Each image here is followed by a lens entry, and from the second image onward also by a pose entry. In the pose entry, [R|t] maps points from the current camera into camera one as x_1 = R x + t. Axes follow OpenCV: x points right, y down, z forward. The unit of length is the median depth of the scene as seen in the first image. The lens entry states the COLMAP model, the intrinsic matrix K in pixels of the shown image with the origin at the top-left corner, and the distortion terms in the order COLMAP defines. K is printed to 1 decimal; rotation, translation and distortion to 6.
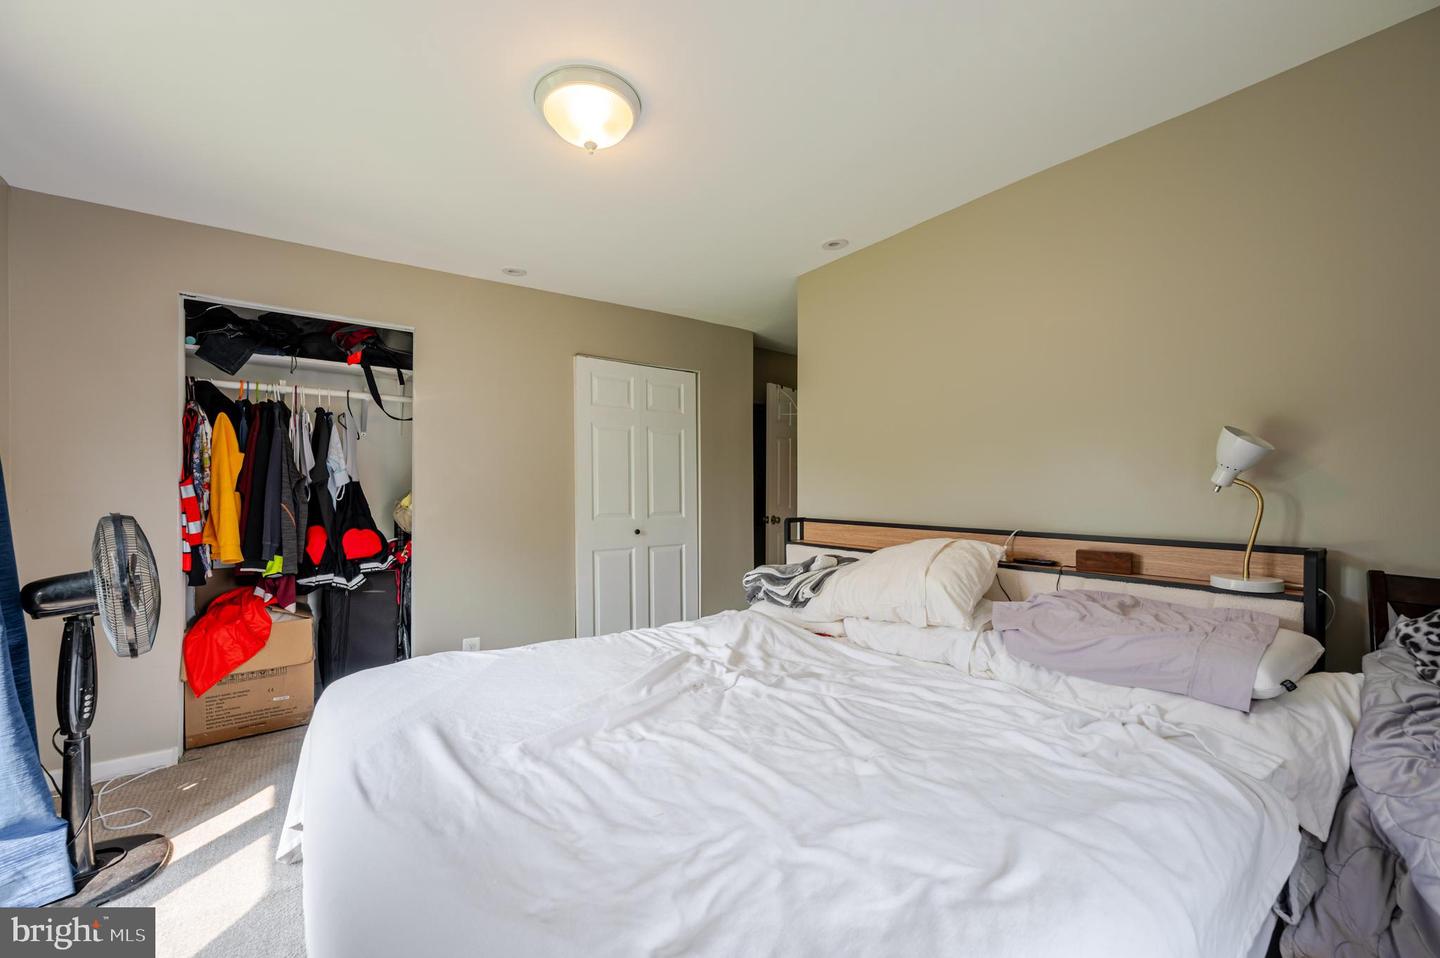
lens RADIAL K [[589.3, 0, 722.9], [0, 589.3, 484.7], [0, 0, 1]] dist [-0.002524, -0.000064]
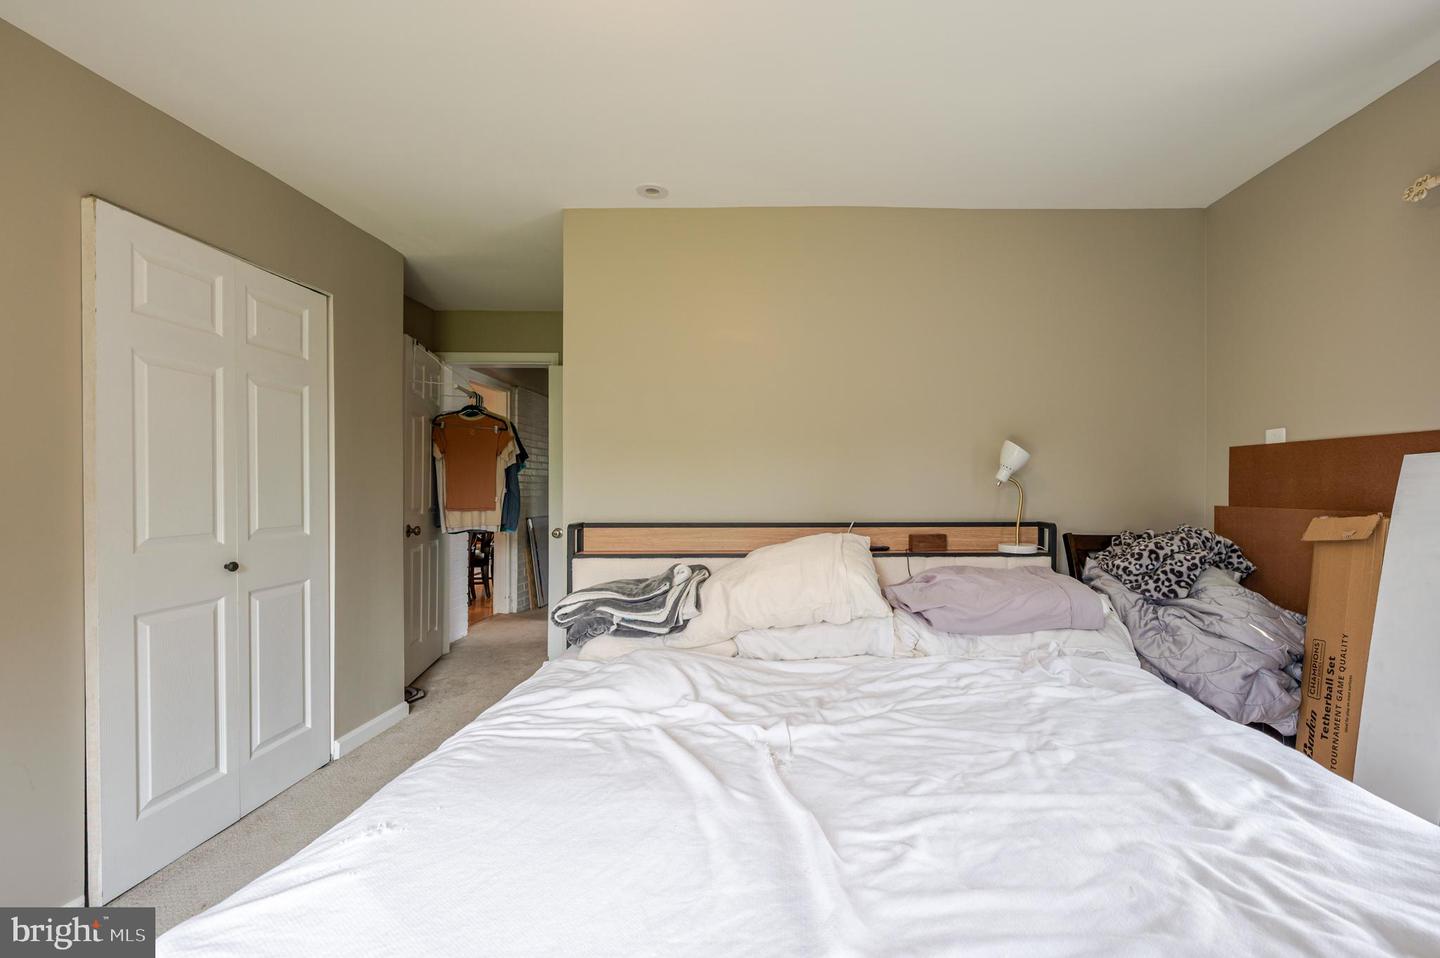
lens RADIAL K [[609.0, 0, 799.7], [0, 609.0, 483.2], [0, 0, 1]] dist [-0.002827, -0.000070]
pose [[0.574510, 0.000410, 0.818497, -0.441737], [-0.001867, 0.999998, 0.000809, 0.003584], [-0.818495, -0.001993, 0.574510, 0.381467]]
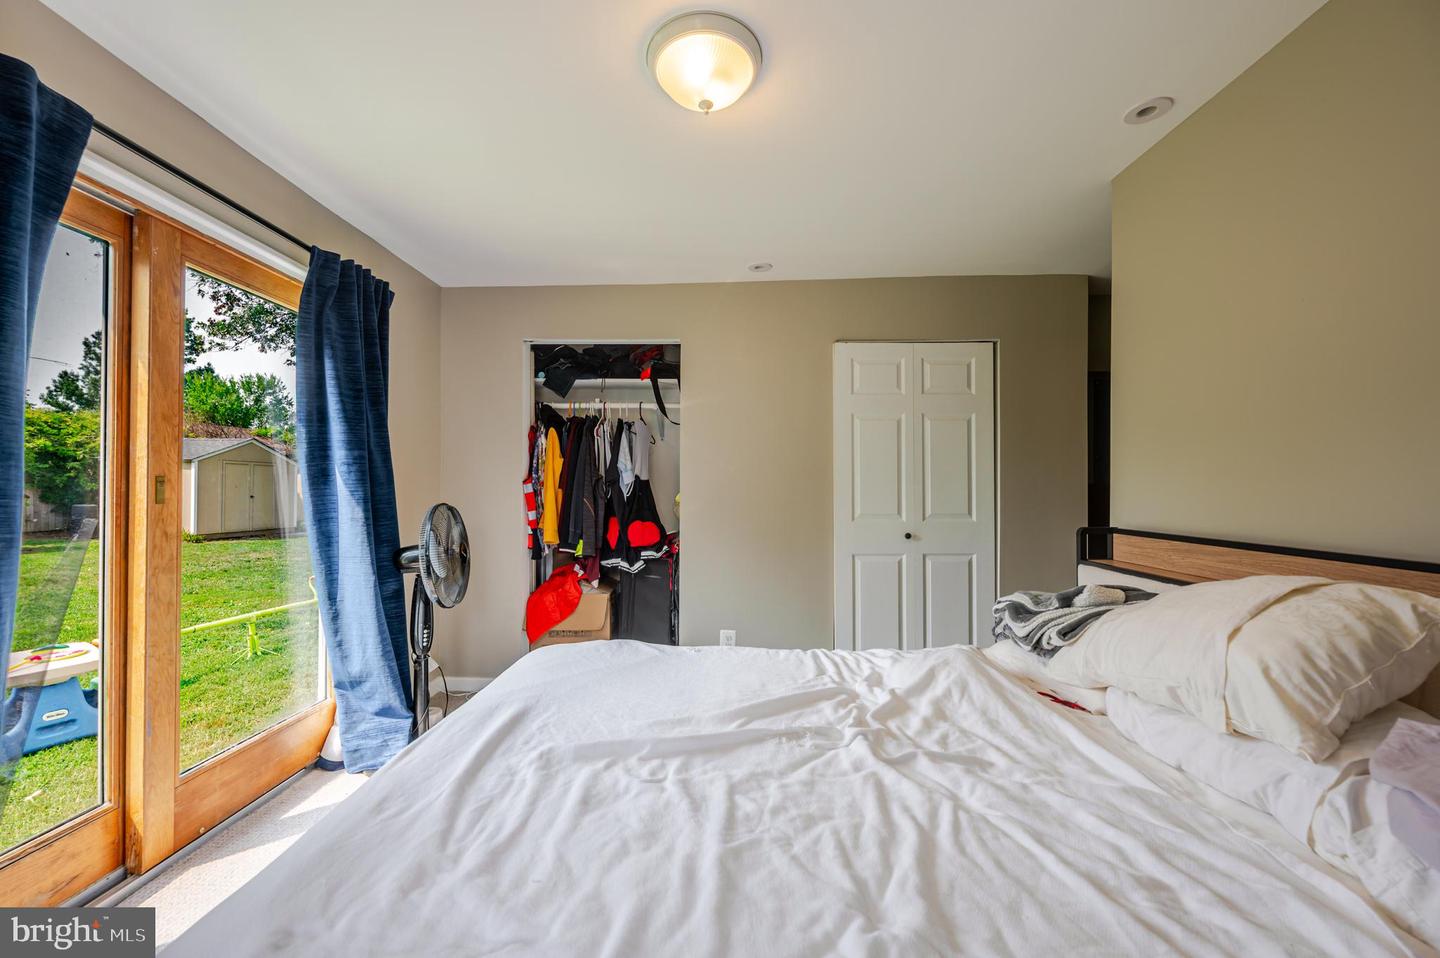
lens RADIAL K [[589.3, 0, 715.2], [0, 589.3, 484.3], [0, 0, 1]] dist [-0.002524, -0.000064]
pose [[0.780908, -0.003608, -0.624636, 0.254199], [0.004270, 0.999991, -0.000438, 0.004863], [0.624632, -0.002325, 0.780916, 0.220042]]
